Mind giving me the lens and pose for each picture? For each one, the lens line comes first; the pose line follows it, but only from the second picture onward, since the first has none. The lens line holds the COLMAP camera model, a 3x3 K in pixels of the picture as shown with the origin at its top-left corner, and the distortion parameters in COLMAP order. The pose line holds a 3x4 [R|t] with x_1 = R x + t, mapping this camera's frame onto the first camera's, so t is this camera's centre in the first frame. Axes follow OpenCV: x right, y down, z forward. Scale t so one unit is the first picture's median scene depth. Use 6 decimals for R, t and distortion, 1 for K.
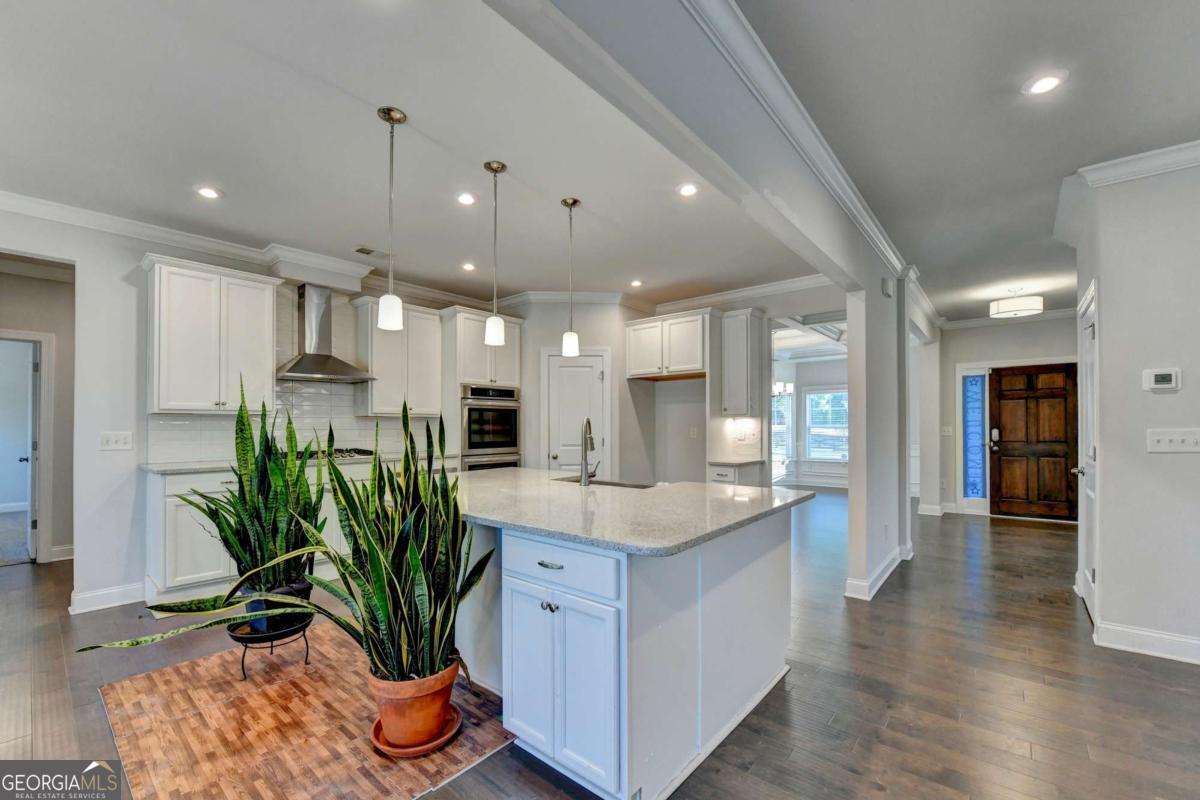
lens RADIAL K [[494.3, 0, 595.9], [0, 494.3, 426.0], [0, 0, 1]] dist [-0.015907, -0.001714]
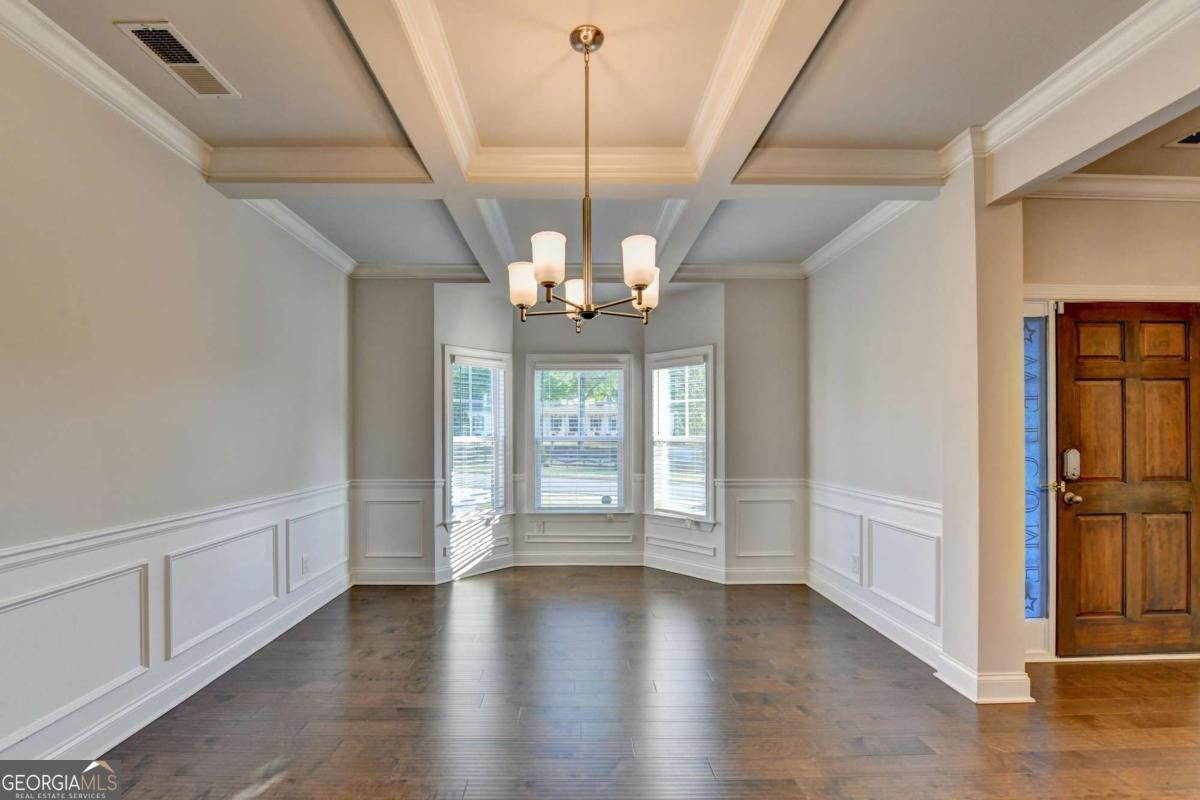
lens RADIAL K [[494.3, 0, 547.3], [0, 494.3, 431.4], [0, 0, 1]] dist [-0.015907, -0.001714]
pose [[0.775762, 0.007710, 0.630978, 0.299505], [-0.004013, 0.999965, -0.007284, -0.006093], [-0.631013, 0.003119, 0.775766, 1.317542]]
